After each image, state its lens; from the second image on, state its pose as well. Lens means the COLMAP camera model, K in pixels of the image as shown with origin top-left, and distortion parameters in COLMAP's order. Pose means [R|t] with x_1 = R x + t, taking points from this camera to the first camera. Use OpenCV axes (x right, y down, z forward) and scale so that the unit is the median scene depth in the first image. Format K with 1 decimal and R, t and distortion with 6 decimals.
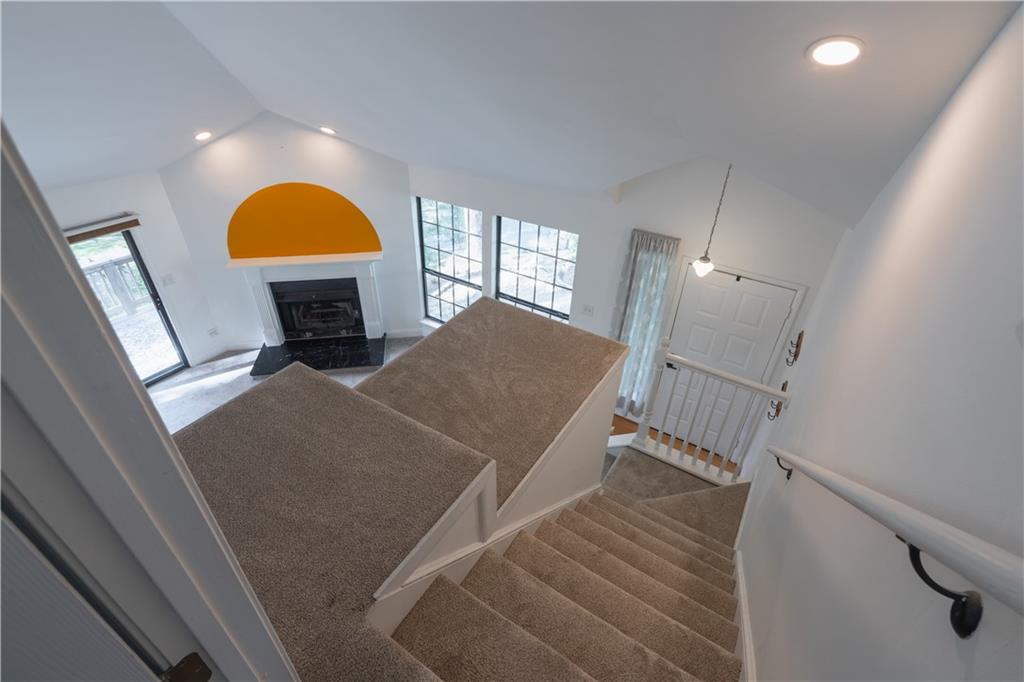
lens RADIAL K [[463.0, 0, 511.2], [0, 463.0, 342.1], [0, 0, 1]] dist [-0.000172, -0.001207]
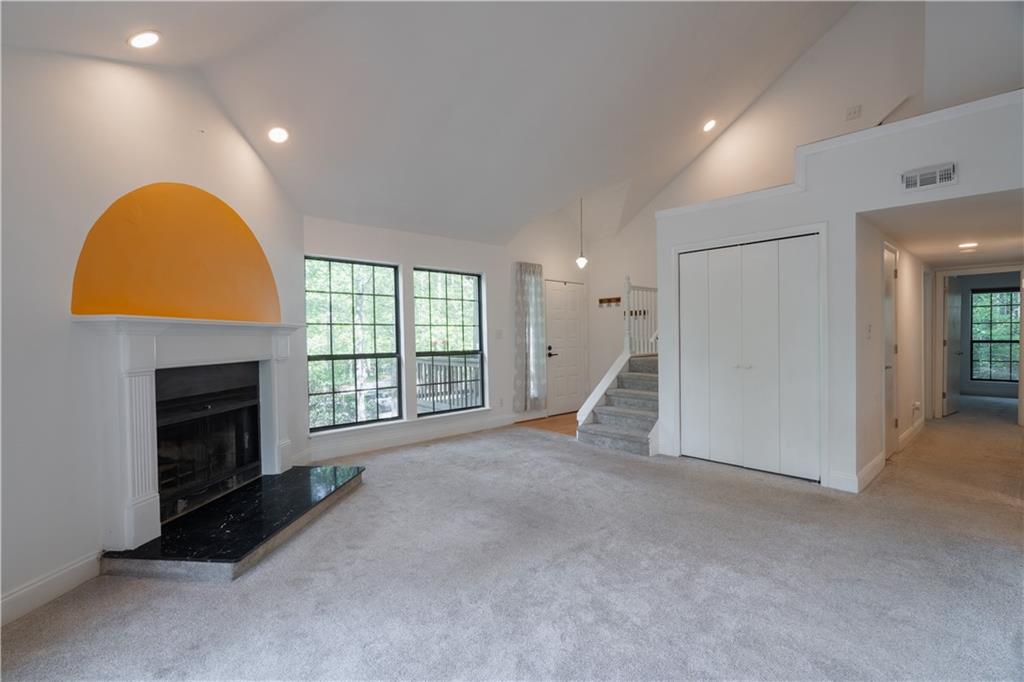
lens RADIAL K [[463.0, 0, 512.2], [0, 463.0, 343.9], [0, 0, 1]] dist [-0.000172, -0.001207]
pose [[0.243298, -0.042911, 0.969002, -0.953149], [0.547255, 0.830897, -0.100610, 0.090015], [-0.800824, 0.554769, 0.225639, 0.664282]]
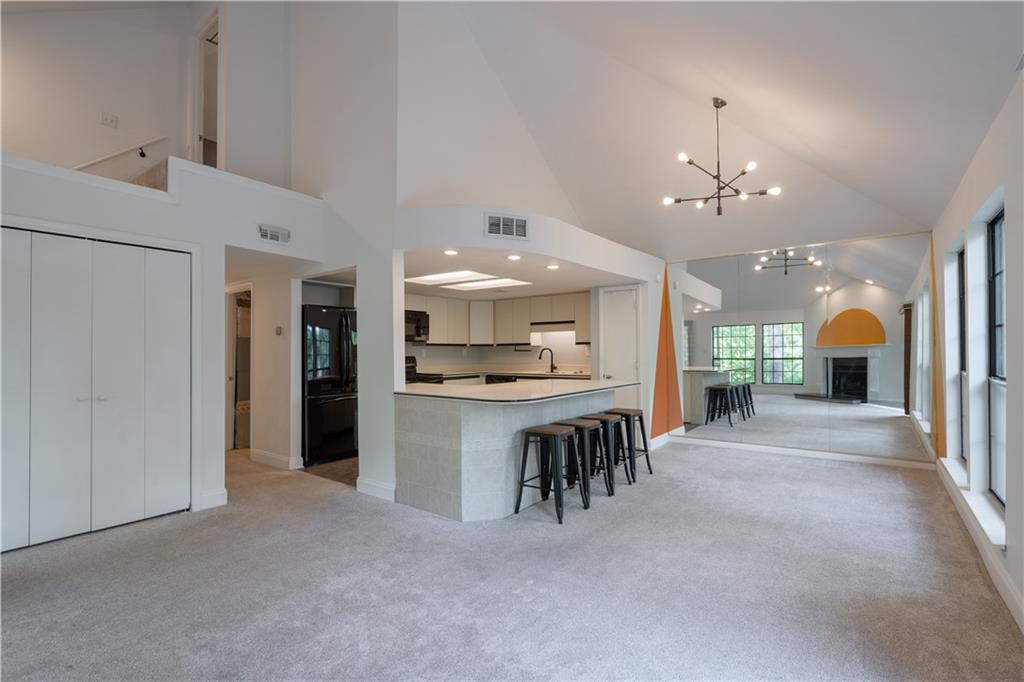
lens RADIAL K [[463.0, 0, 514.0], [0, 463.0, 343.4], [0, 0, 1]] dist [-0.000172, -0.001207]
pose [[-0.997149, -0.015065, 0.073938, -0.696618], [0.026857, 0.844841, 0.534343, -0.101051], [-0.070516, 0.534805, -0.842028, 0.964996]]
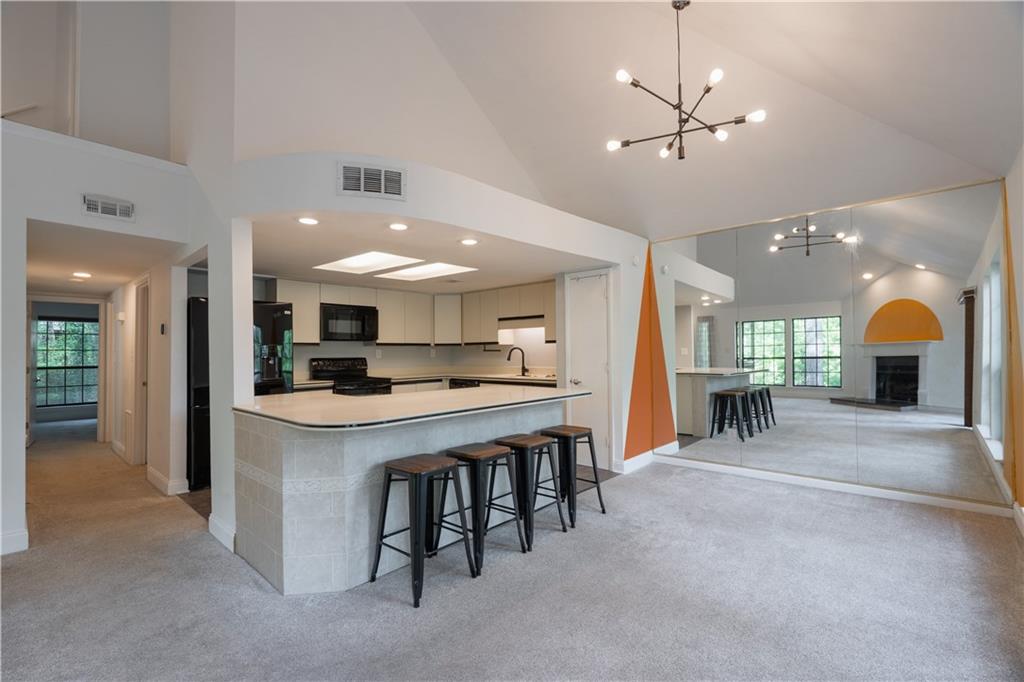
lens RADIAL K [[463.0, 0, 503.1], [0, 463.0, 343.4], [0, 0, 1]] dist [-0.000172, -0.001207]
pose [[-0.987279, -0.008880, 0.158750, -0.854613], [0.077781, 0.843838, 0.530932, 0.013743], [-0.138674, 0.536525, -0.832412, 0.783497]]
